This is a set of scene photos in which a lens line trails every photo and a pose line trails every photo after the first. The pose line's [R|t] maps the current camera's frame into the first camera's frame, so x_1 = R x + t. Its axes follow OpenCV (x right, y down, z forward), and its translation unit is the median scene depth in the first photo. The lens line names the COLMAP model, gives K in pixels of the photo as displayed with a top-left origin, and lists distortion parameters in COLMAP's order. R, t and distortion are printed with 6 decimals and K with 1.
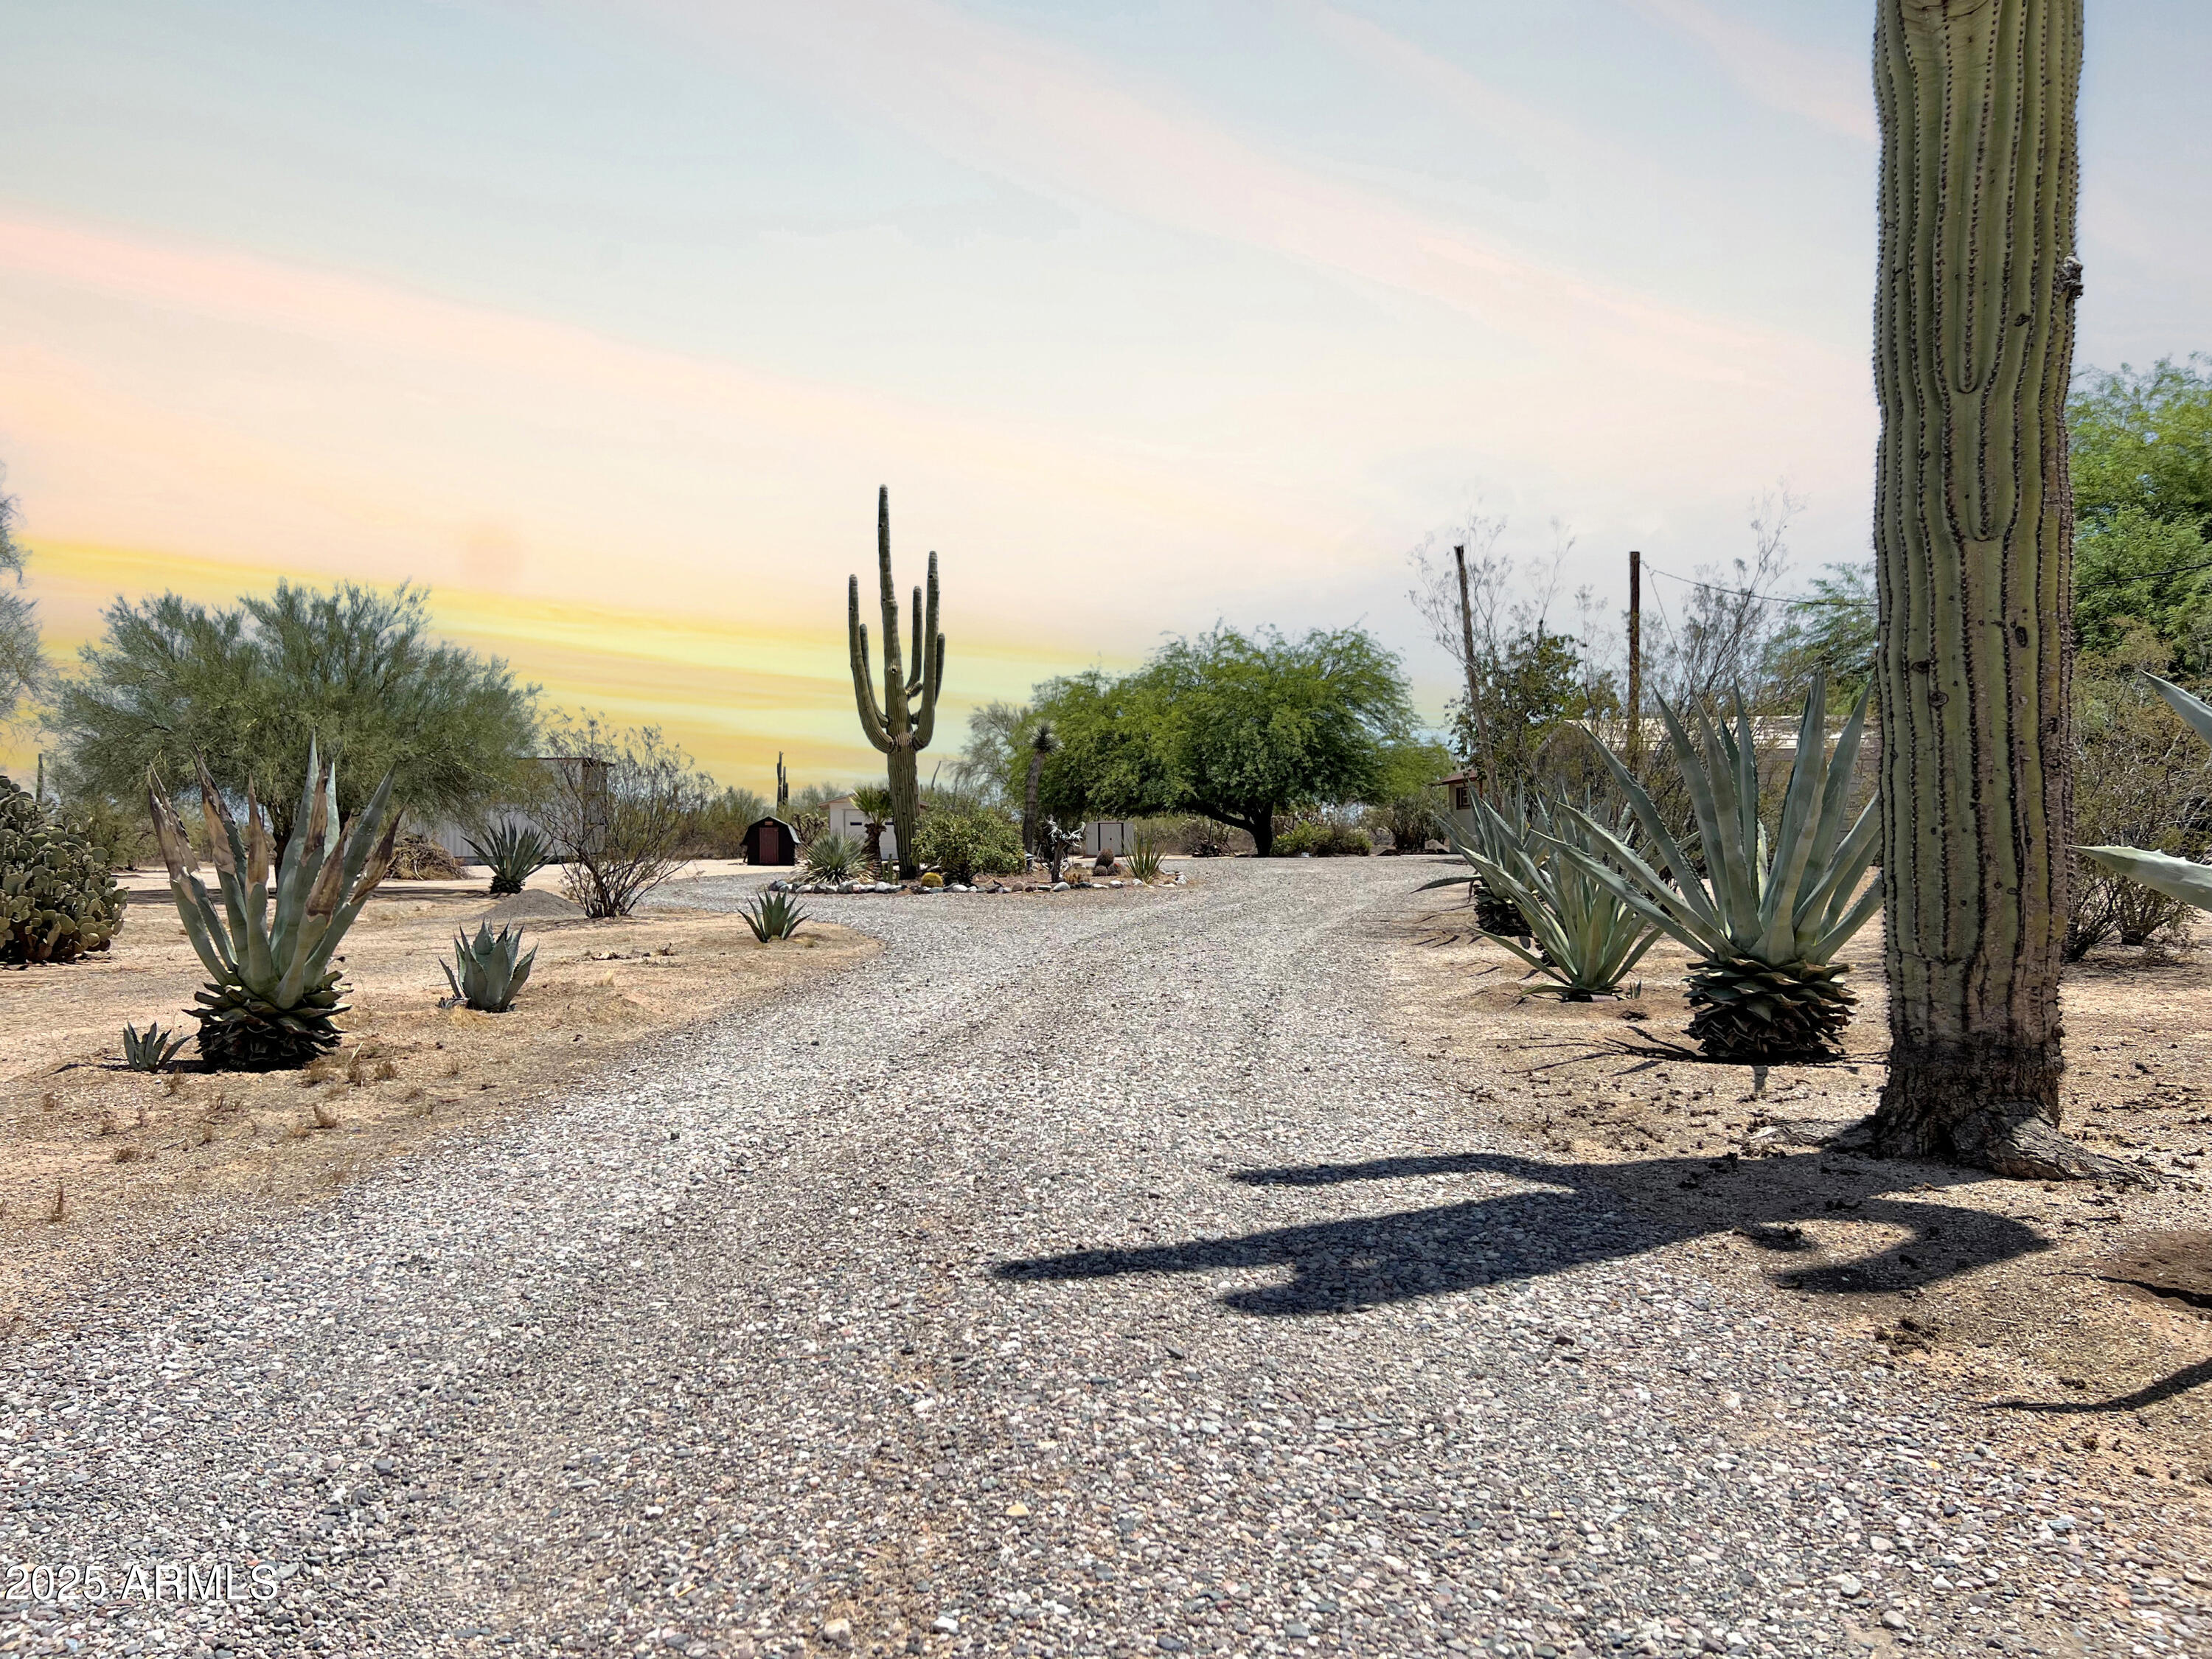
lens RADIAL K [[1678.4, 0, 1117.0], [0, 1678.4, 843.1], [0, 0, 1]] dist [0.089663, -0.100772]
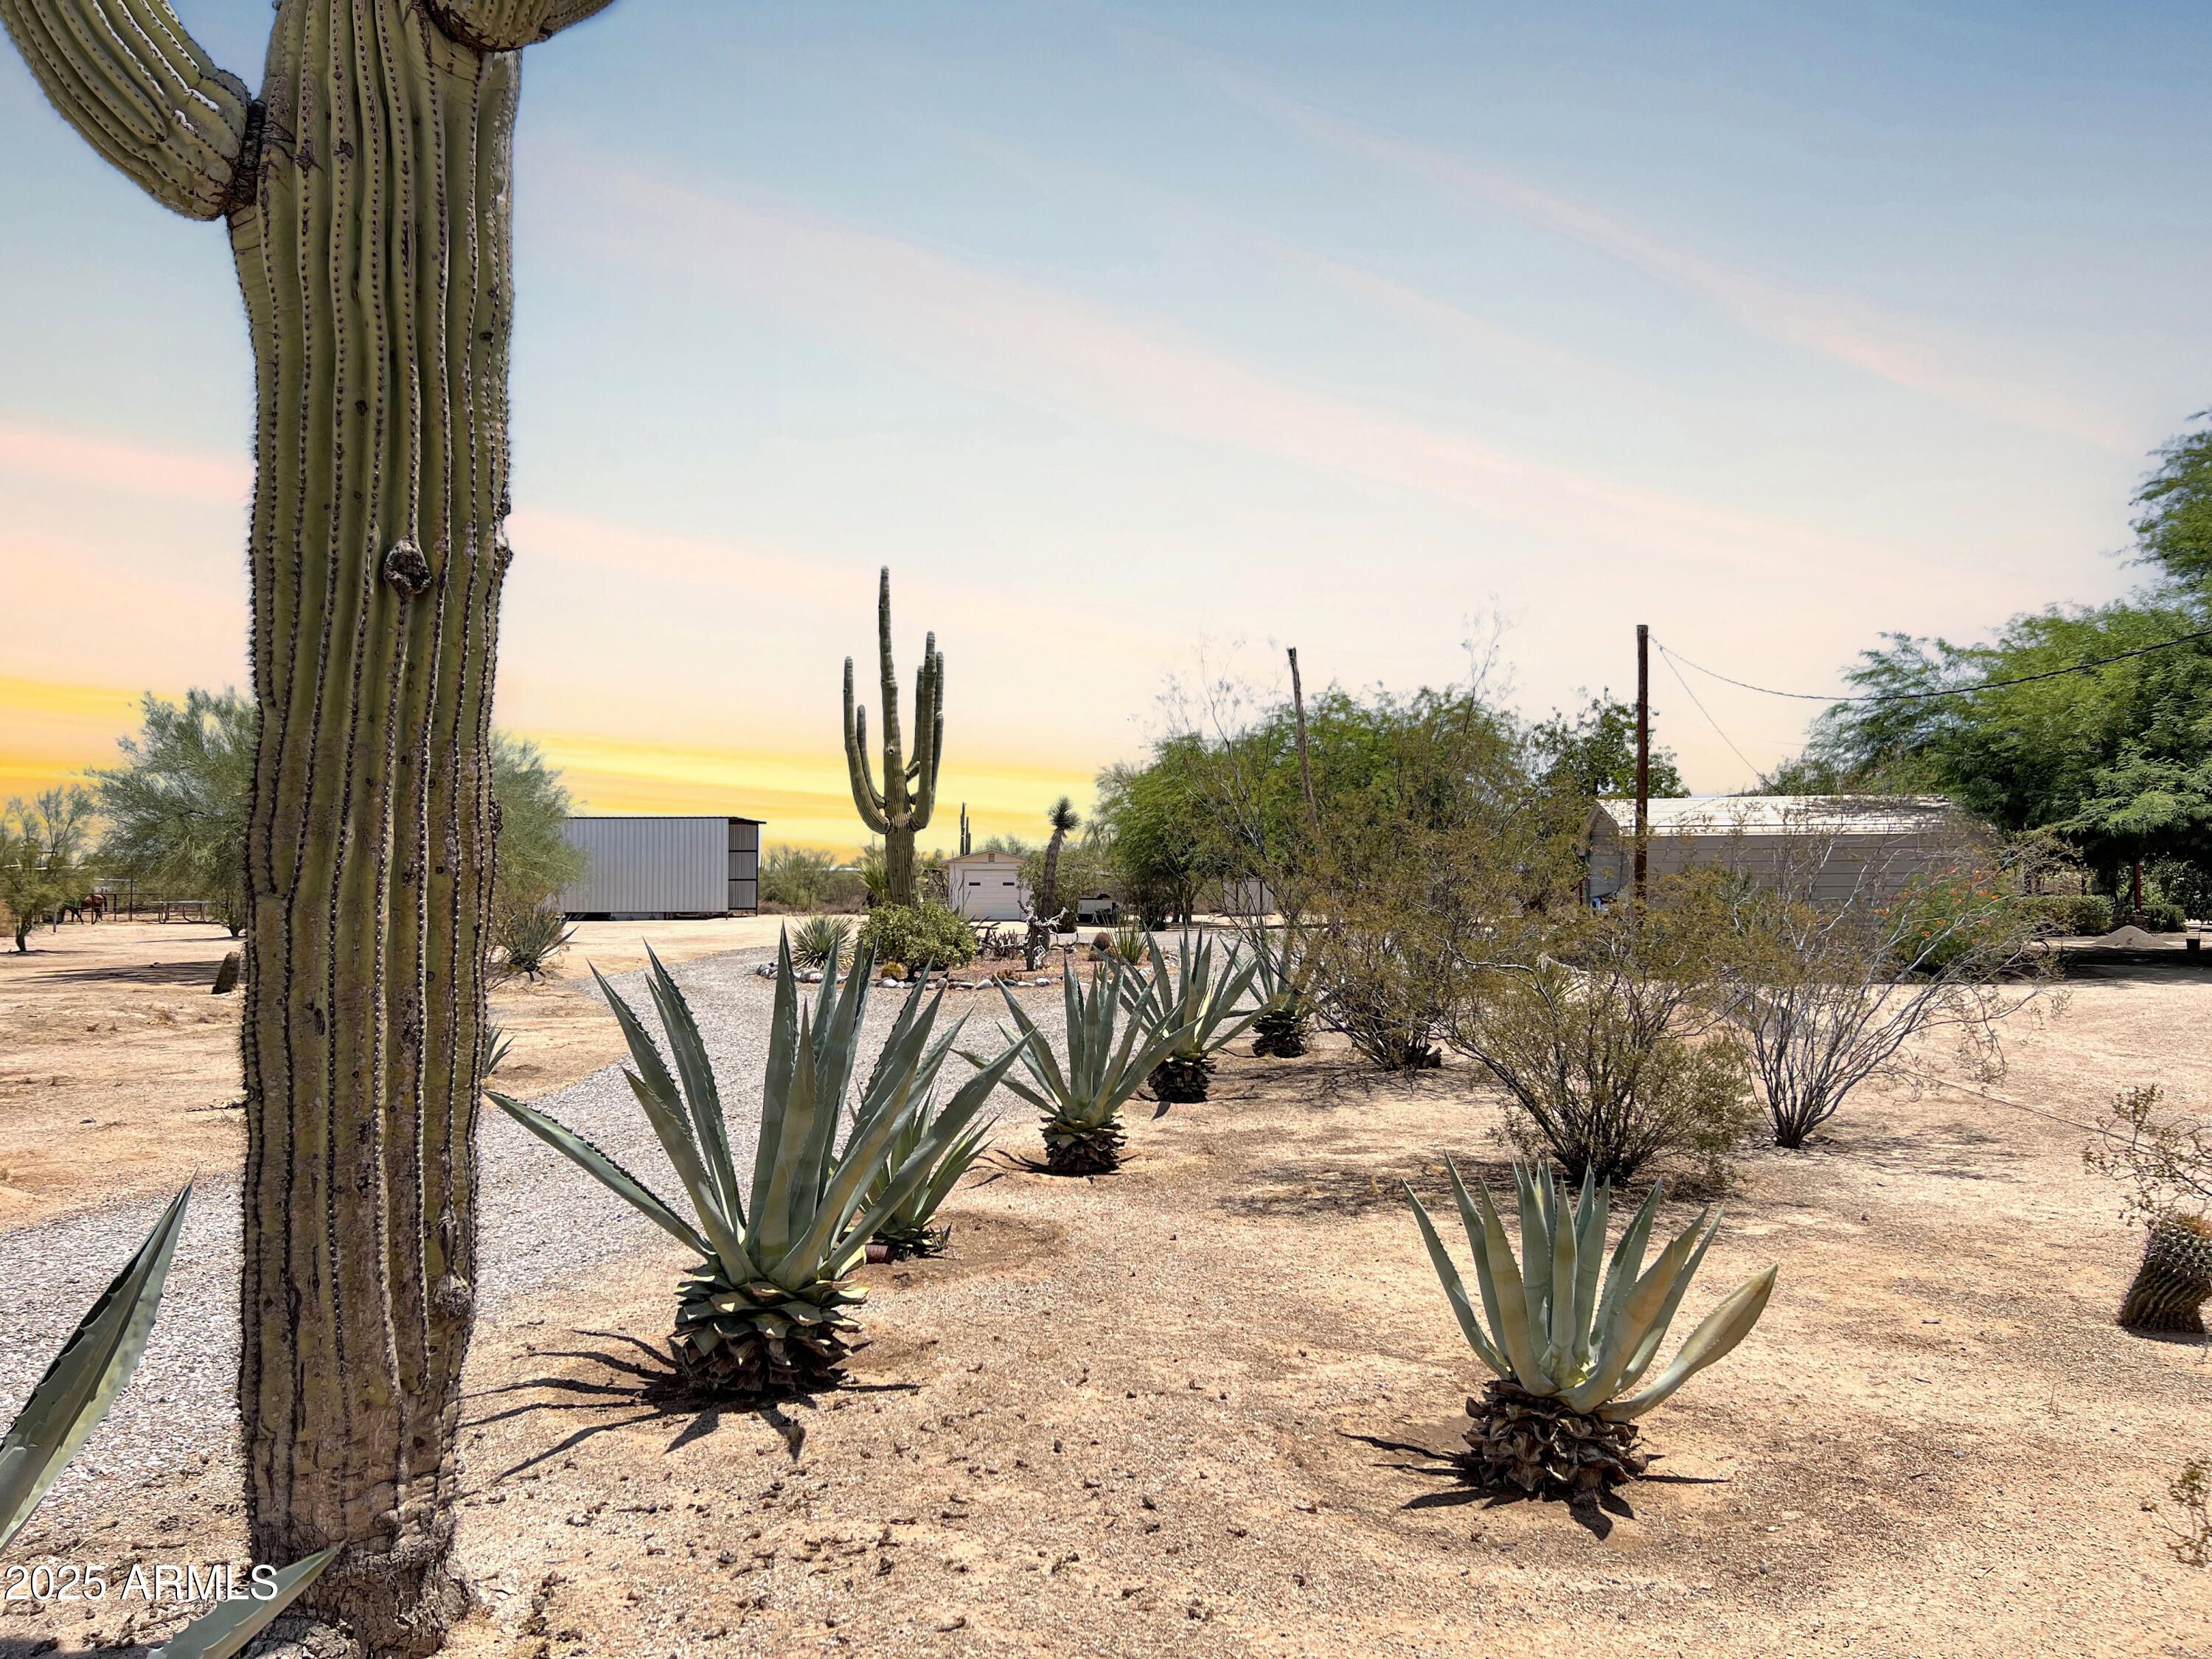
lens RADIAL K [[1678.4, 0, 1117.0], [0, 1678.4, 843.1], [0, 0, 1]] dist [0.089663, -0.100772]
pose [[0.991324, 0.002754, -0.131411, 0.129316], [-0.006096, 0.999668, -0.025039, -0.024226], [0.131299, 0.025622, 0.991012, 0.033084]]
